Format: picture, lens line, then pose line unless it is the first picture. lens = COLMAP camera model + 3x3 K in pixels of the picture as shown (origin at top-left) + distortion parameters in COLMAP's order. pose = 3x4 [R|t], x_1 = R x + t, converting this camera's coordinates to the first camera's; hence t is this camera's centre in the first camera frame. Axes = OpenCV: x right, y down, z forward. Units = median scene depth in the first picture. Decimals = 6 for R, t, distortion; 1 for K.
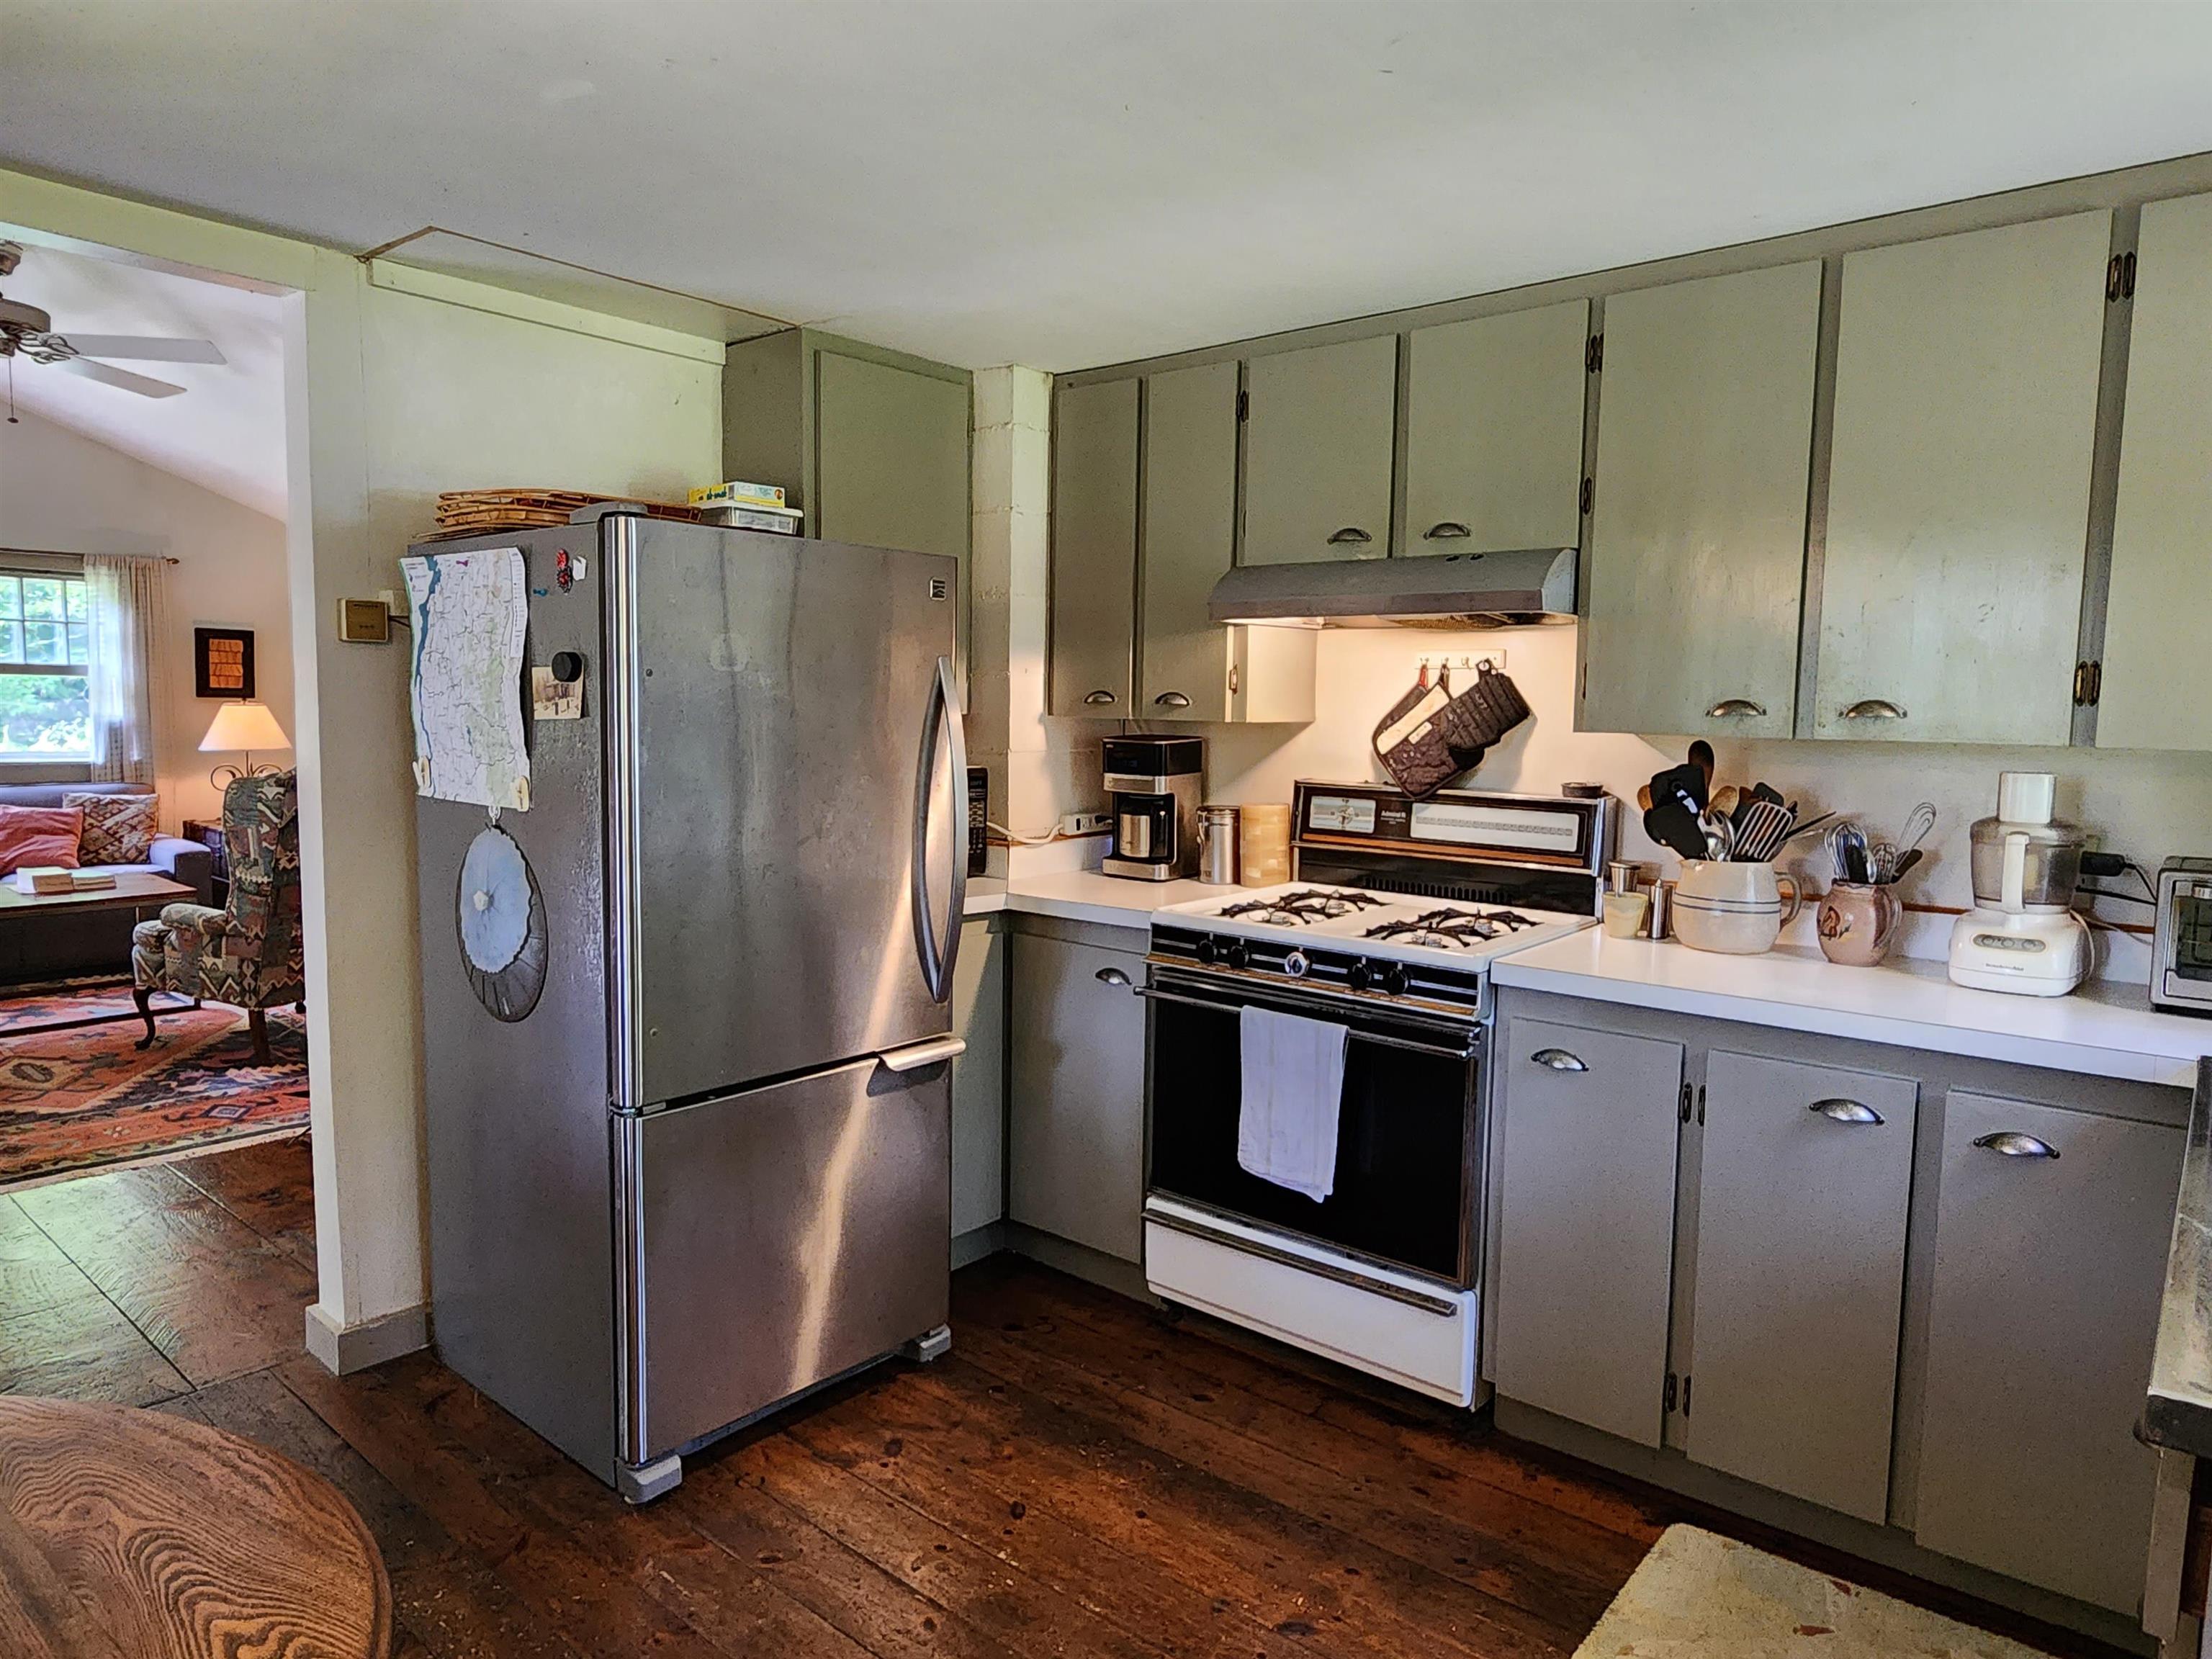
lens RADIAL K [[1367.8, 0, 1102.2], [0, 1367.8, 833.1], [0, 0, 1]] dist [-0.000156, -0.001707]
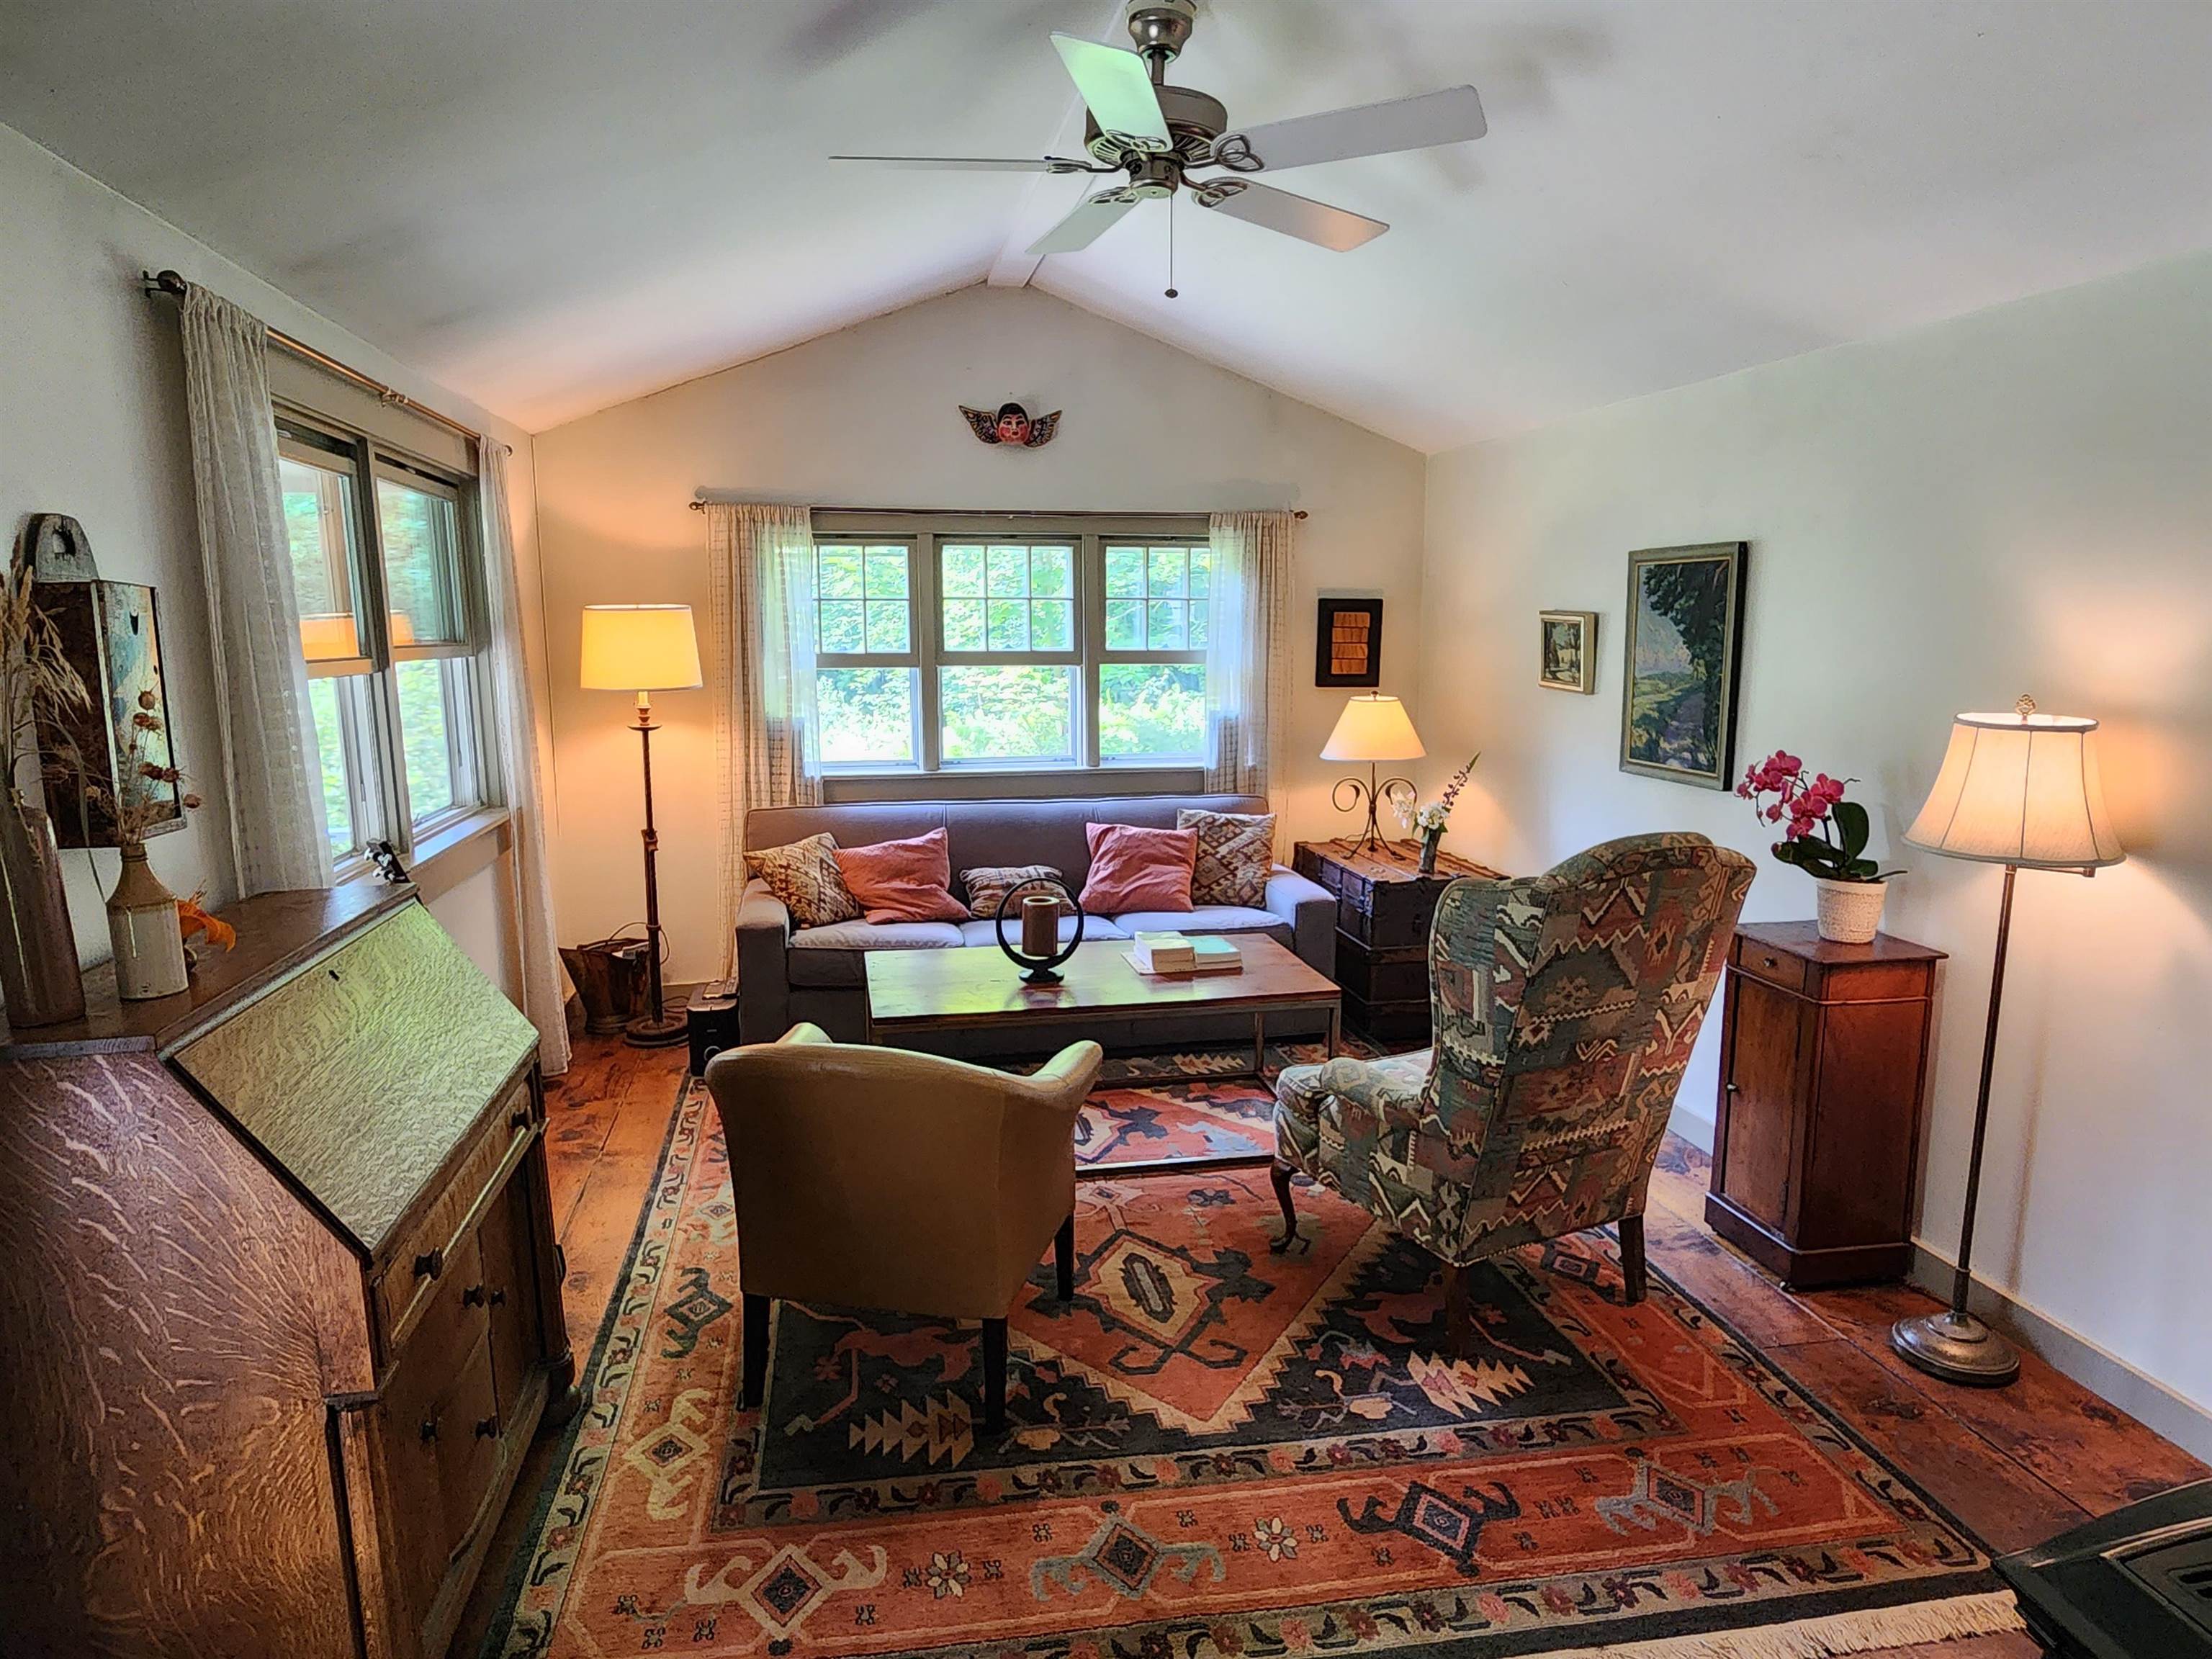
lens RADIAL K [[1367.8, 0, 1102.2], [0, 1367.8, 833.1], [0, 0, 1]] dist [-0.000156, -0.001707]
pose [[0.777511, 0.069866, -0.624976, -0.284015], [-0.042050, 0.997361, 0.059182, -0.062242], [0.627462, -0.019734, 0.778397, 0.334977]]
